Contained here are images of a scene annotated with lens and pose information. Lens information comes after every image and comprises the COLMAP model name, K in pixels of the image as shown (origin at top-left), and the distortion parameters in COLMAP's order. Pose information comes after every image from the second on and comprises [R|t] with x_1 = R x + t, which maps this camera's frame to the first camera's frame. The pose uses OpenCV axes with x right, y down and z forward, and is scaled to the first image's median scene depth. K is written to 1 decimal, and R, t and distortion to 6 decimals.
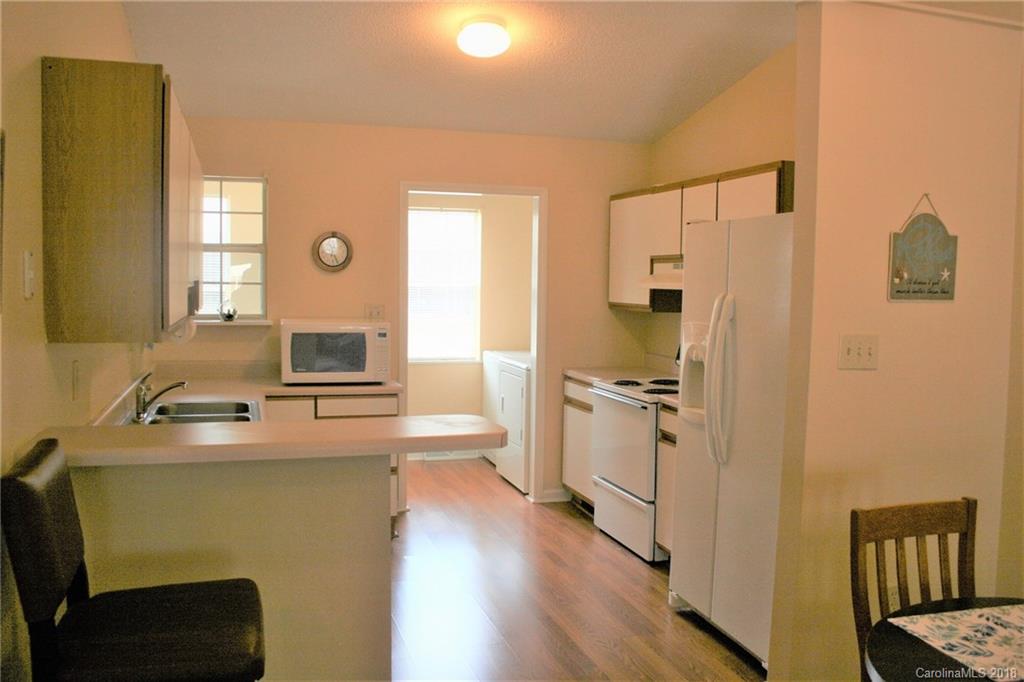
lens RADIAL K [[867.2, 0, 513.4], [0, 867.2, 340.7], [0, 0, 1]] dist [-0.126208, 0.098455]
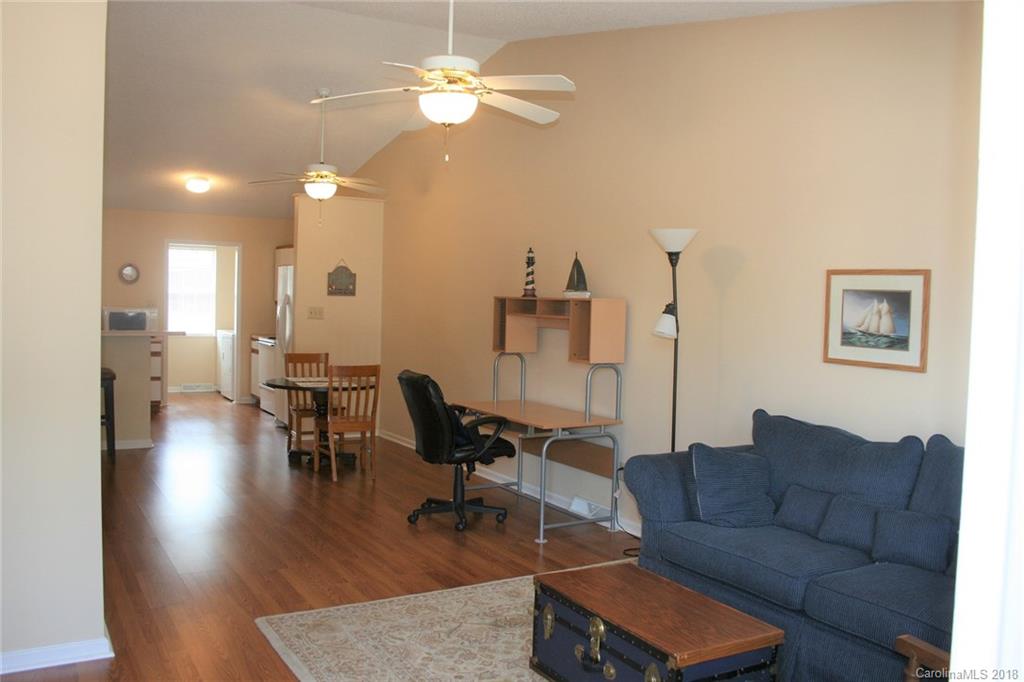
lens RADIAL K [[867.2, 0, 507.7], [0, 867.2, 339.9], [0, 0, 1]] dist [-0.126208, 0.098455]
pose [[0.975647, 0.002138, 0.219335, 0.209770], [0.002091, 0.999816, -0.019044, 0.086617], [-0.219335, 0.019039, 0.975464, -1.080136]]
